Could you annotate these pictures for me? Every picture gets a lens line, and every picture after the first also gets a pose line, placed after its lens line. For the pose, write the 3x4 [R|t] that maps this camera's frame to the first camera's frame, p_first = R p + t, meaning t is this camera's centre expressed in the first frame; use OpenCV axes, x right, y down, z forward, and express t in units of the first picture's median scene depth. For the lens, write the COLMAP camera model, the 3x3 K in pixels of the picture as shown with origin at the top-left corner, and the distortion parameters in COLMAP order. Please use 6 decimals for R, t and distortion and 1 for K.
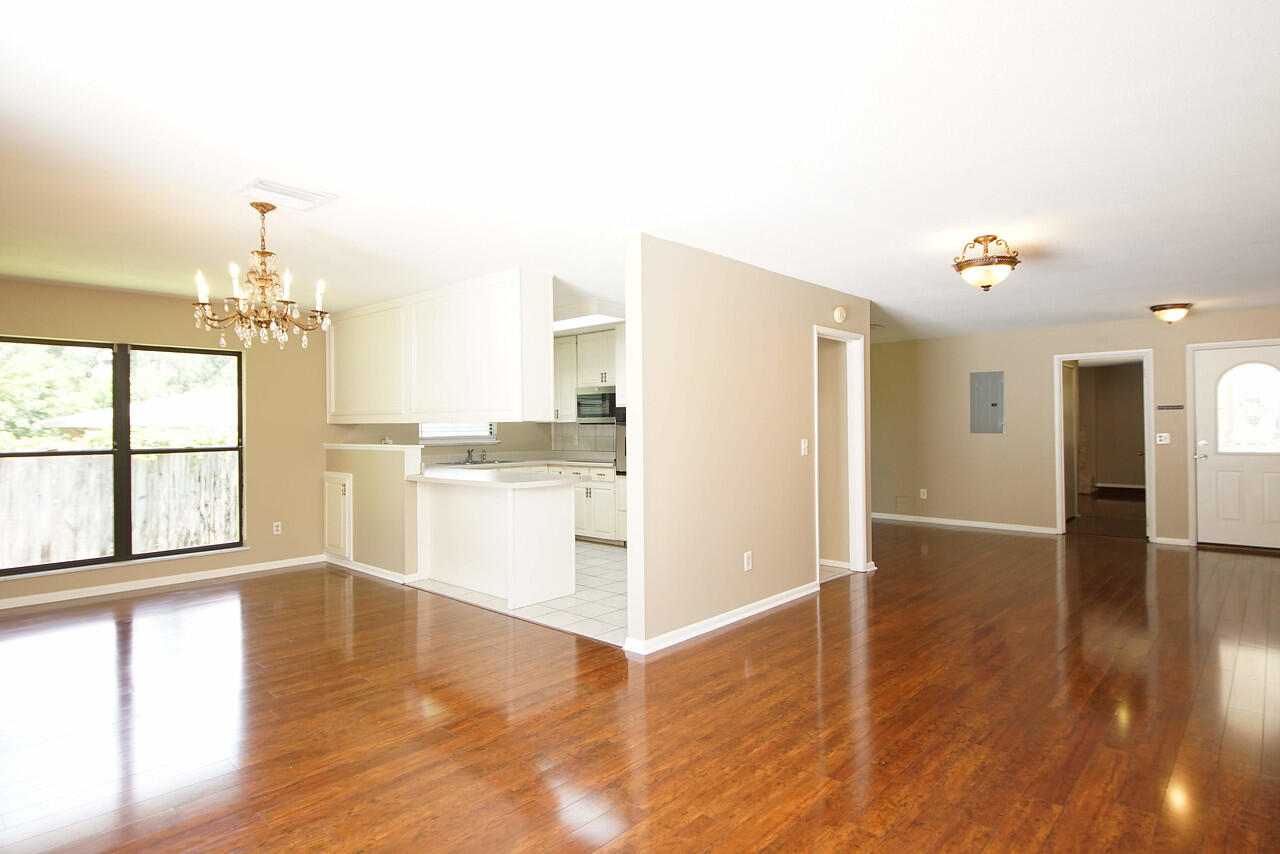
lens RADIAL K [[684.8, 0, 631.0], [0, 684.8, 427.2], [0, 0, 1]] dist [0.041962, -0.030424]
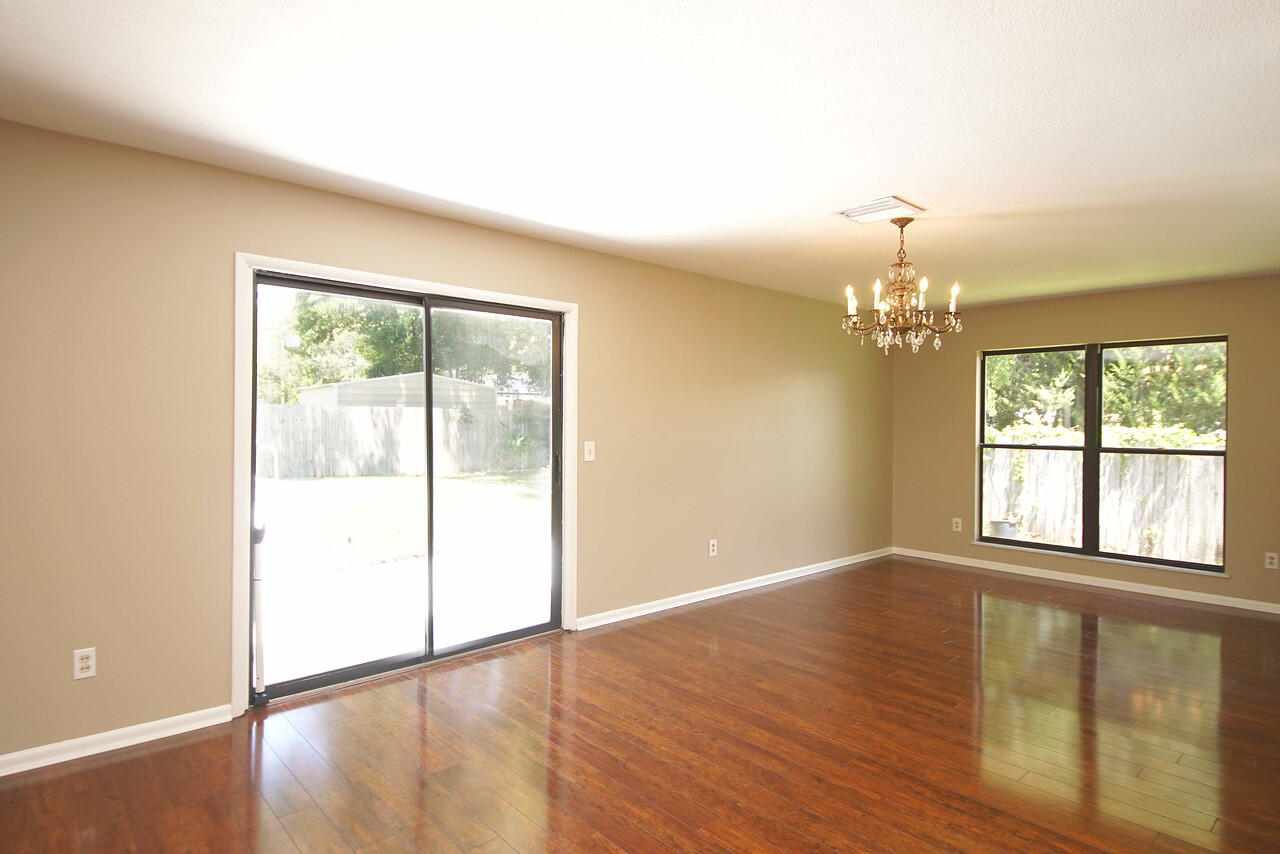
lens RADIAL K [[705.4, 0, 638.4], [0, 705.4, 420.4], [0, 0, 1]] dist [0.002934, -0.000379]
pose [[-0.089261, 0.007028, -0.995983, 0.336786], [-0.012800, 0.999884, 0.008203, -0.006792], [0.995926, 0.013481, -0.089161, 0.386986]]
